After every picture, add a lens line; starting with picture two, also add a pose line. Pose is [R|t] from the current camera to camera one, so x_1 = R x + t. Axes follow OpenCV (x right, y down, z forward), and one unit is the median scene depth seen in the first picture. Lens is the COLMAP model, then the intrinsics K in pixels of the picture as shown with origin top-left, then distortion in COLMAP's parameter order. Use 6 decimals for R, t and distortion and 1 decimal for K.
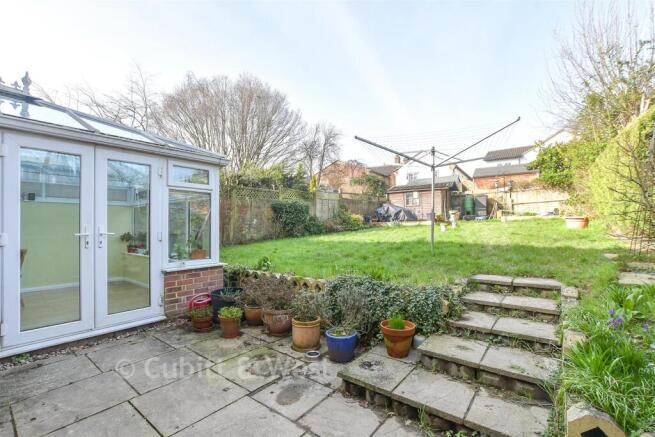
lens RADIAL K [[289.0, 0, 328.6], [0, 289.0, 230.2], [0, 0, 1]] dist [-0.002551, 0.000329]
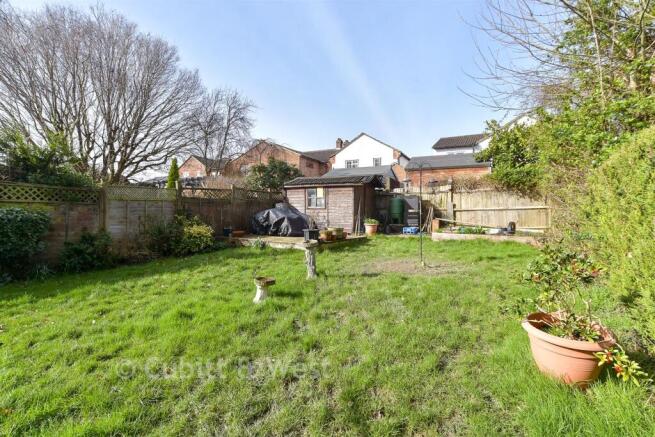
lens RADIAL K [[289.0, 0, 330.0], [0, 289.0, 218.0], [0, 0, 1]] dist [-0.002551, 0.000329]
pose [[0.995179, 0.018500, 0.096312, 0.273316], [-0.019451, 0.999771, 0.008949, -0.072615], [-0.096124, -0.010780, 0.995311, 0.338118]]
